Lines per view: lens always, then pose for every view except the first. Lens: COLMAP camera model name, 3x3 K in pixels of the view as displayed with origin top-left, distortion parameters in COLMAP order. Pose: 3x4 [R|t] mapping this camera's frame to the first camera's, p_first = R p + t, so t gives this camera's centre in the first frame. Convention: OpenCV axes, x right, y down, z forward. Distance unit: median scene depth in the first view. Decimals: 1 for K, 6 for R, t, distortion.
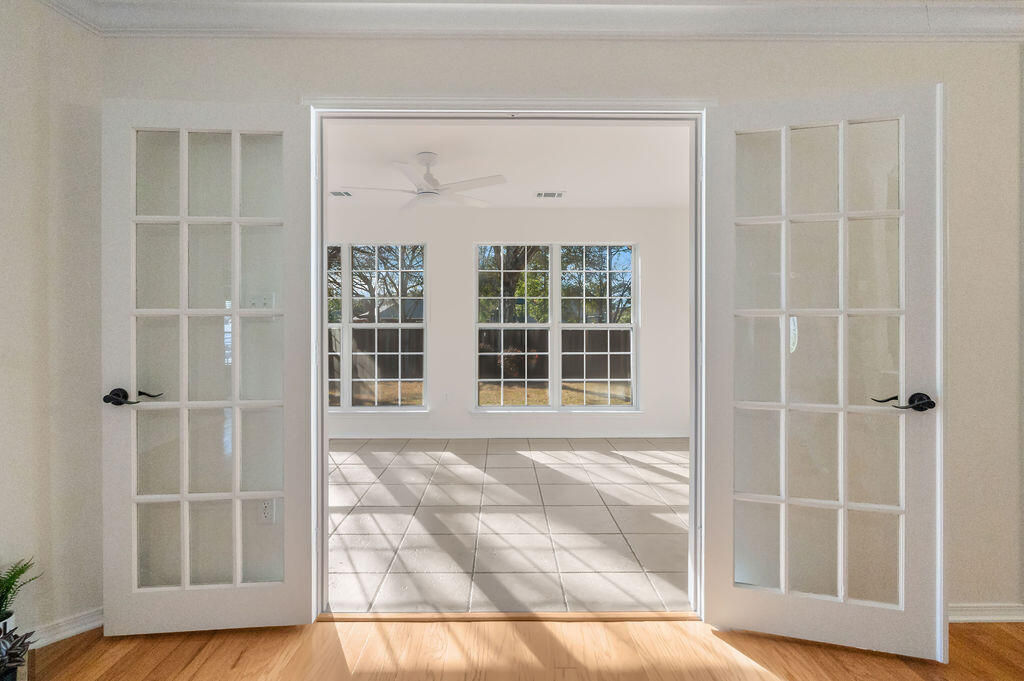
lens RADIAL K [[458.6, 0, 509.6], [0, 458.6, 331.4], [0, 0, 1]] dist [-0.003827, -0.000162]
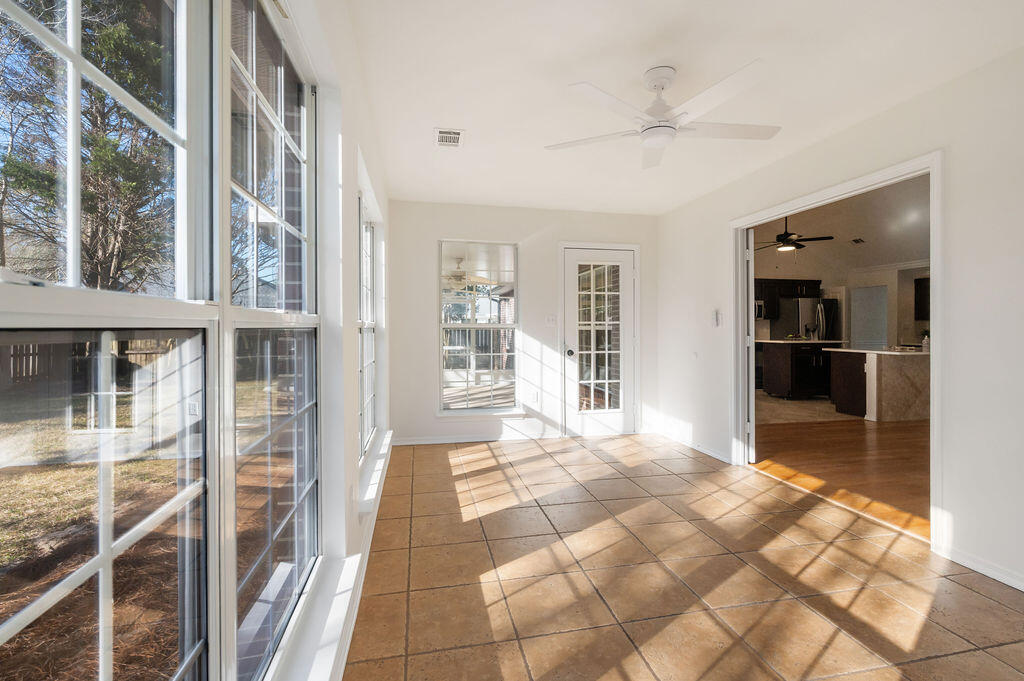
lens RADIAL K [[458.6, 0, 512.3], [0, 458.6, 332.7], [0, 0, 1]] dist [-0.003827, -0.000162]
pose [[-0.187467, -0.006510, 0.982249, -1.028473], [0.001934, 0.999974, 0.006997, -0.010289], [-0.982269, 0.003211, -0.187449, 1.726203]]
